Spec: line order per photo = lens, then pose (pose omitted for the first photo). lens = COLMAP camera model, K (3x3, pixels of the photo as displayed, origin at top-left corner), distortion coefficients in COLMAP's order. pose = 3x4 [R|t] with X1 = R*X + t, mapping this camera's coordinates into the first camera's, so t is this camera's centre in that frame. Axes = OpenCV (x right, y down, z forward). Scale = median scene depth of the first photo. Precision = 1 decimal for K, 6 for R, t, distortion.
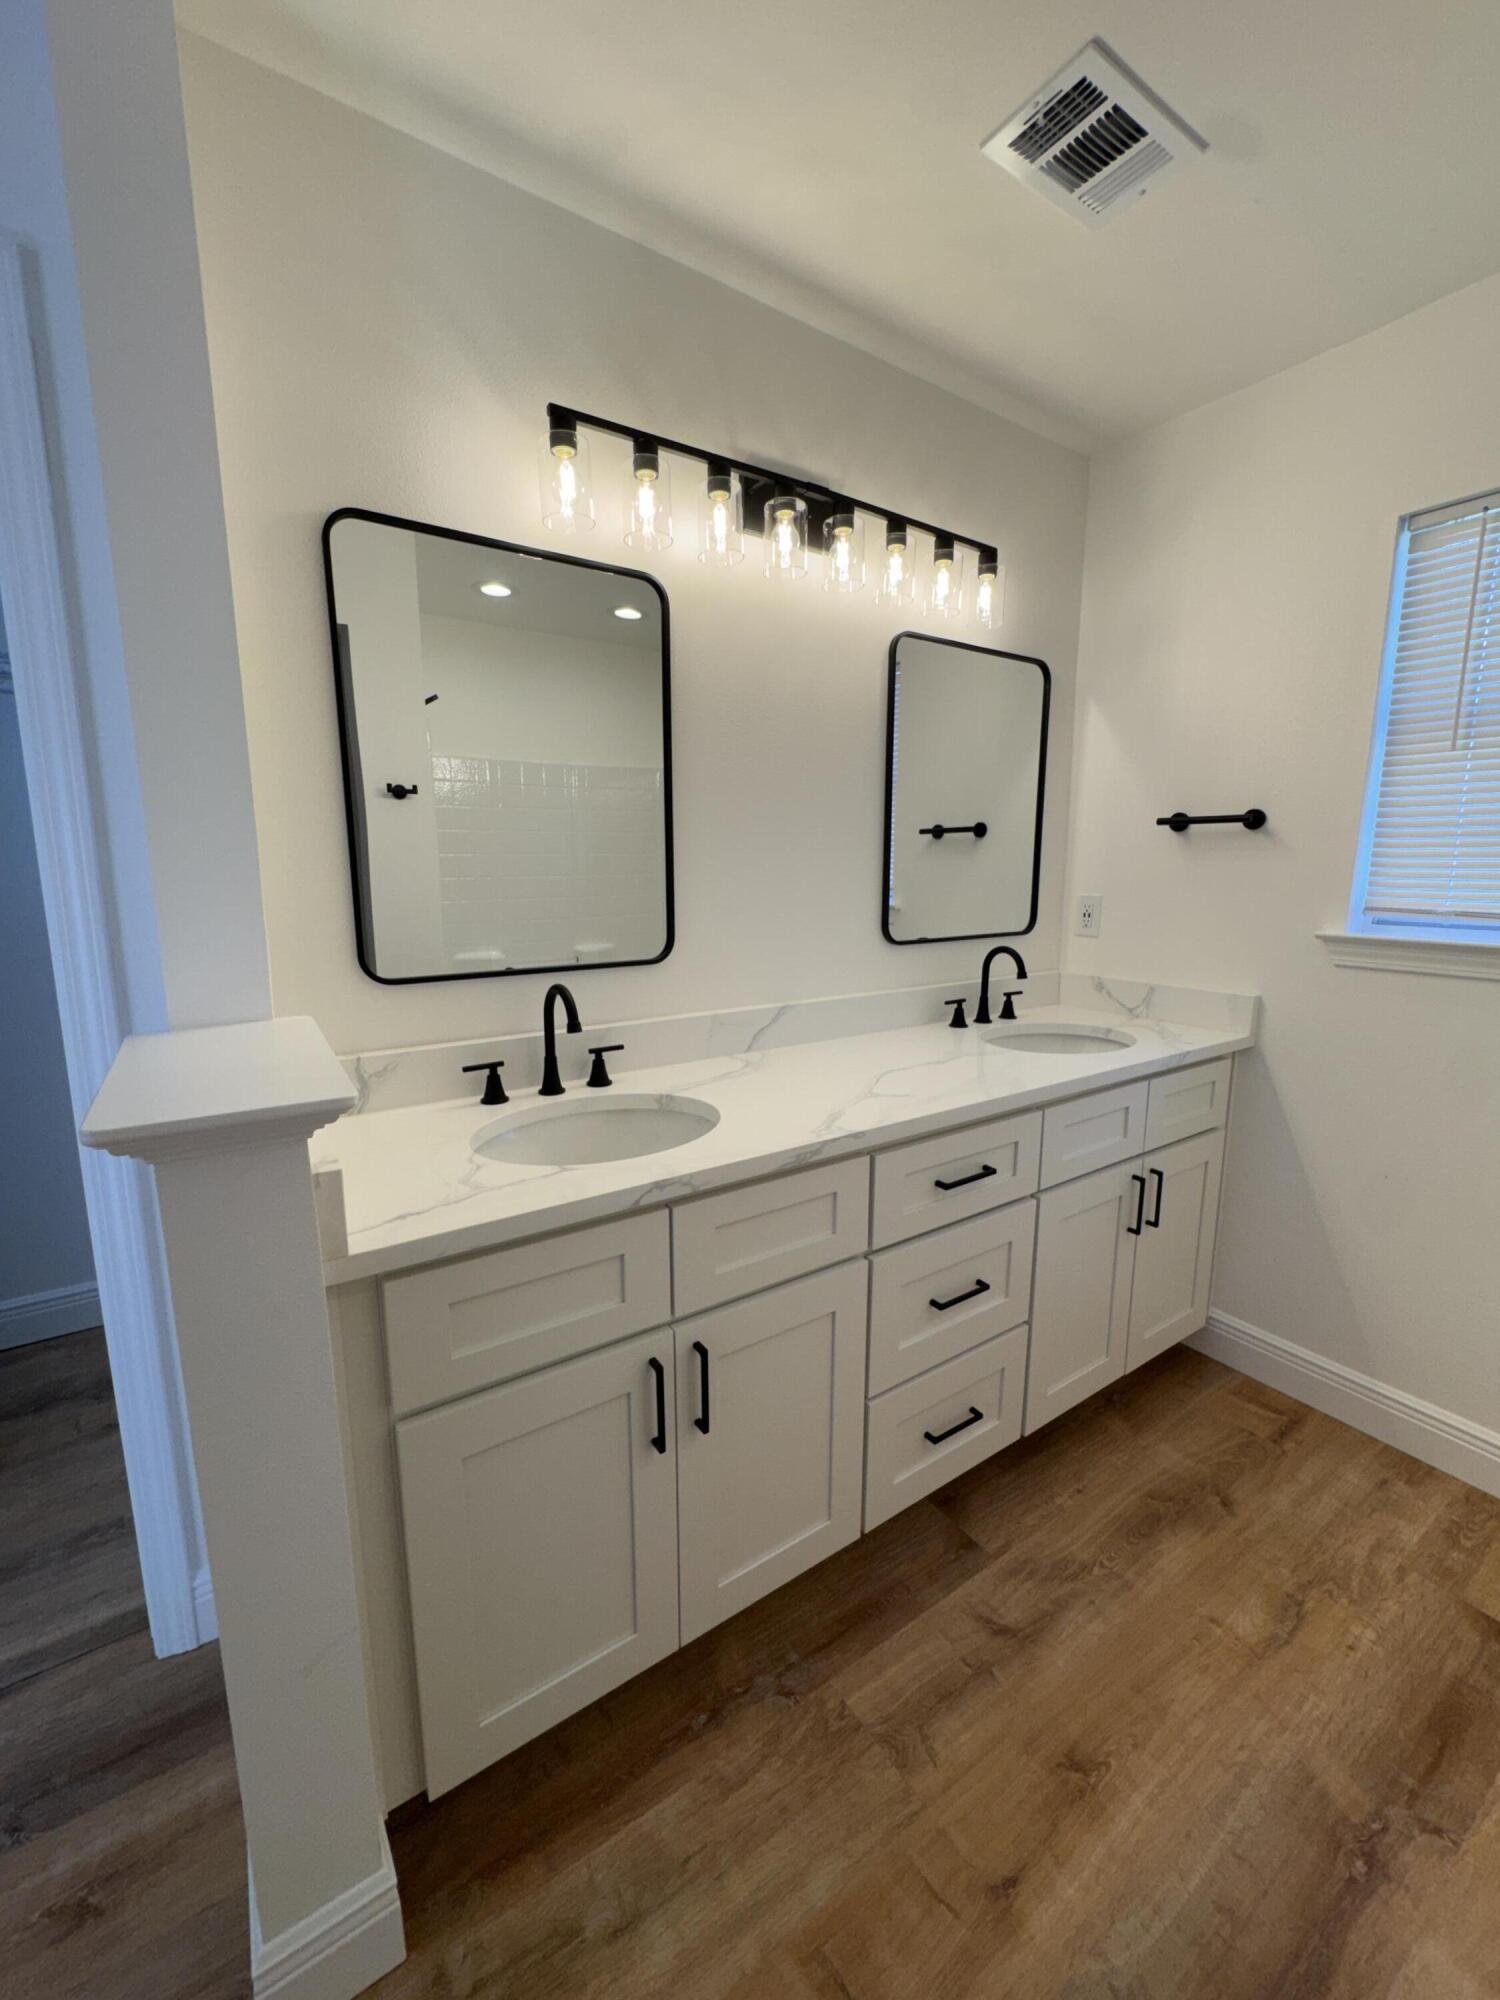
lens RADIAL K [[803.2, 0, 750.0], [0, 803.2, 1000.0], [0, 0, 1]] dist [0.000199, -0.000552]
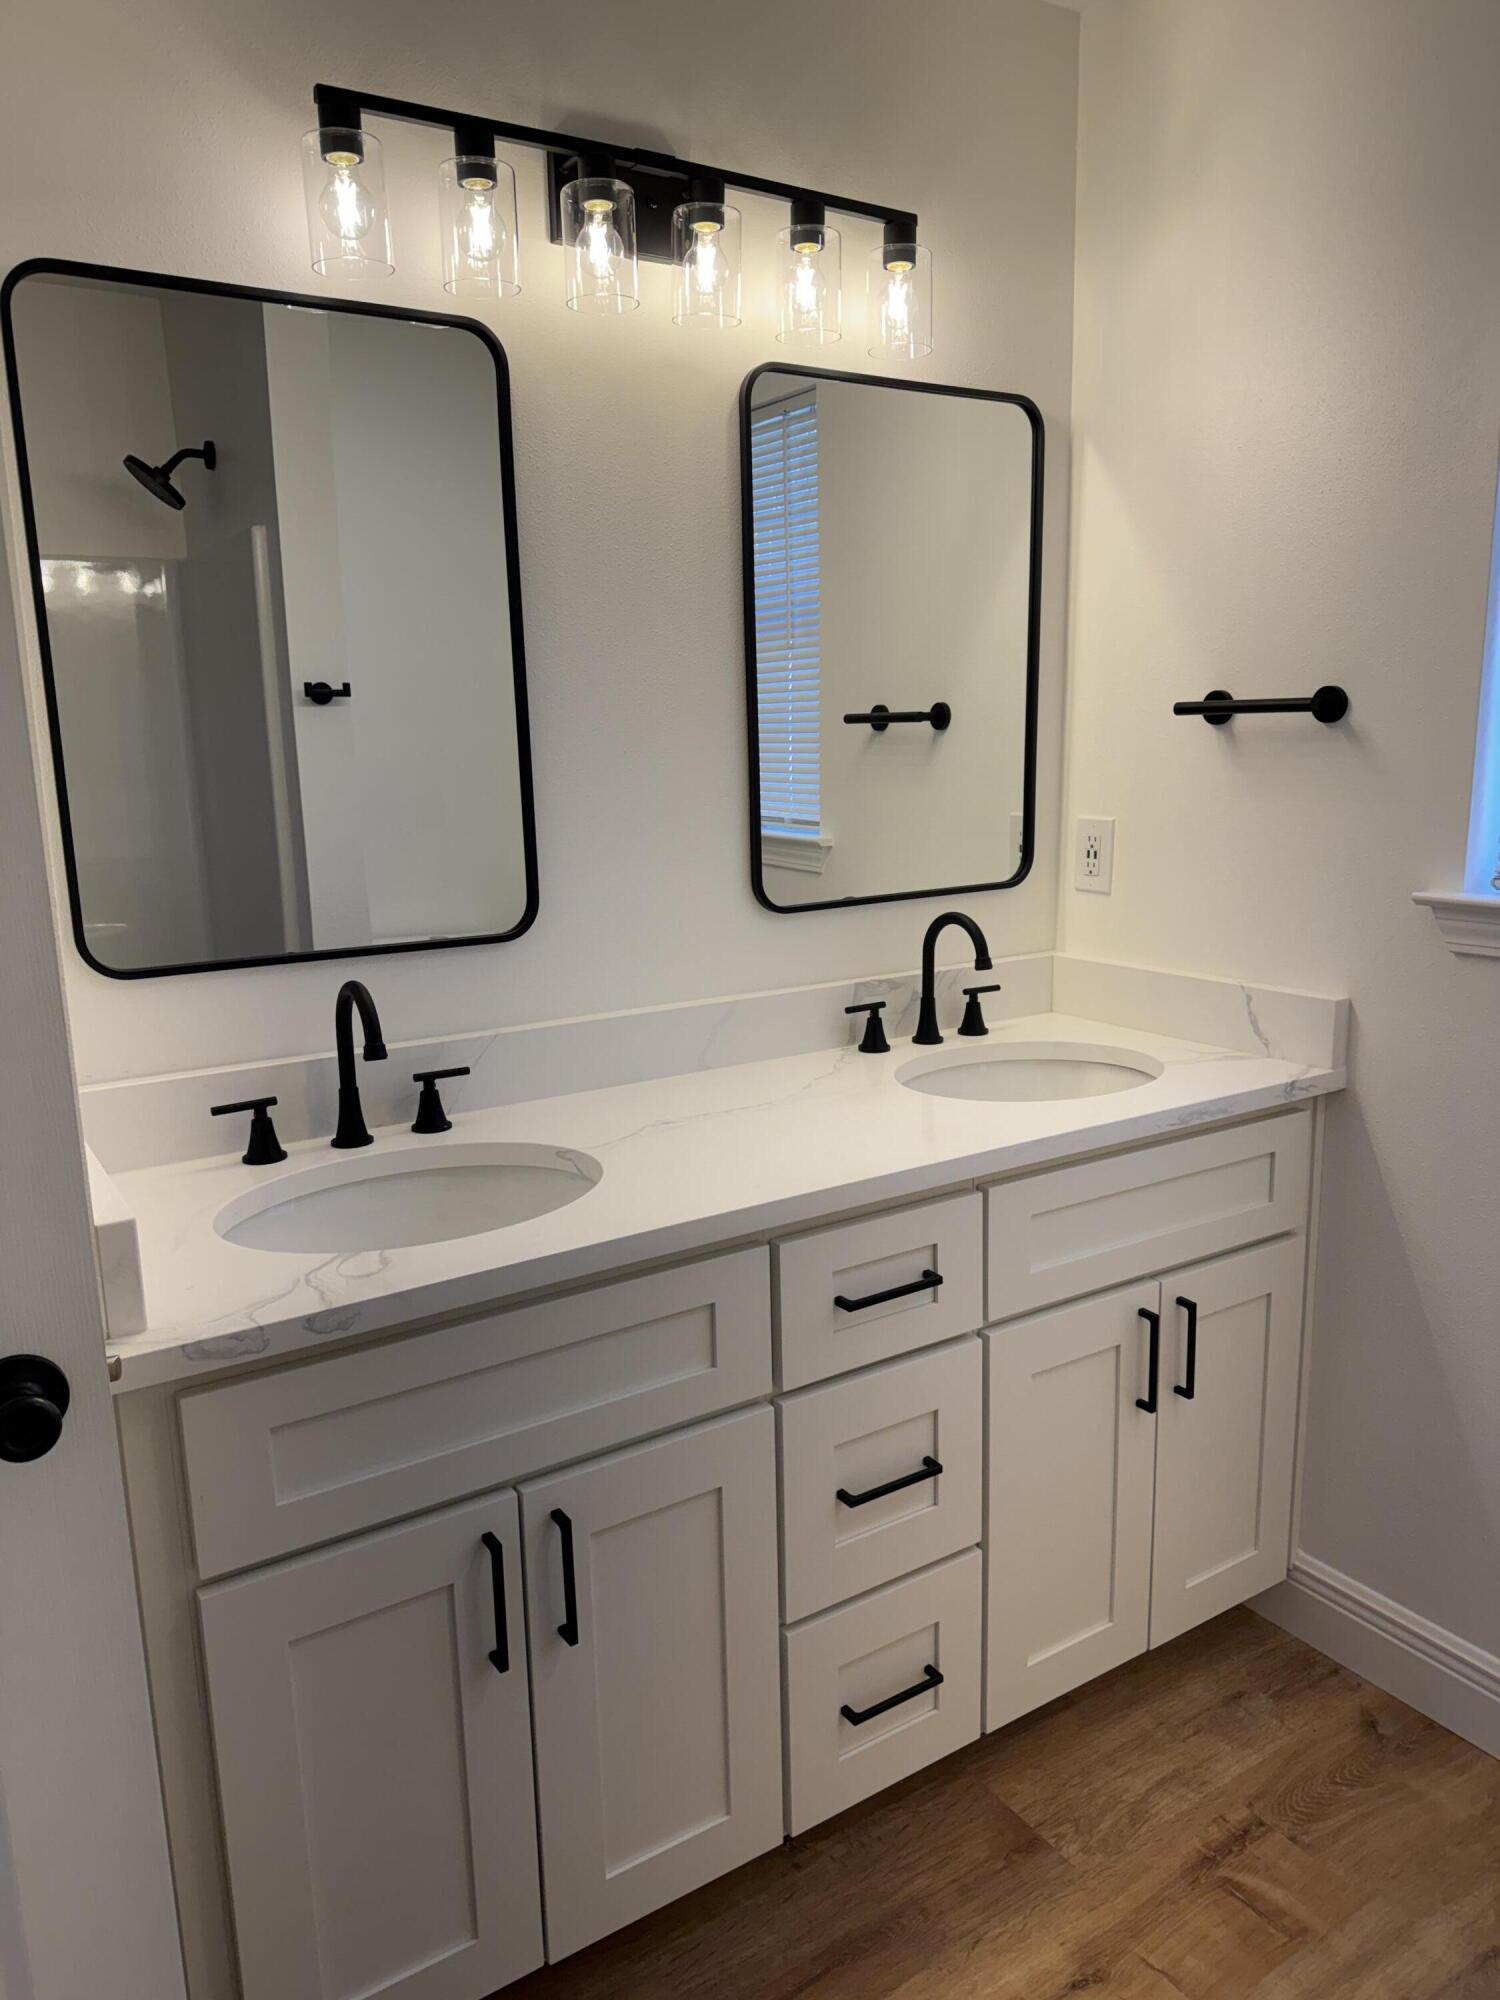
lens RADIAL K [[1067.6, 0, 749.0], [0, 1067.6, 1017.6], [0, 0, 1]] dist [0.048273, -0.025859]
pose [[0.988219, -0.021204, -0.151573, 0.267327], [0.029645, 0.998120, 0.053647, -0.034262], [0.150150, -0.057509, 0.986989, 0.171449]]
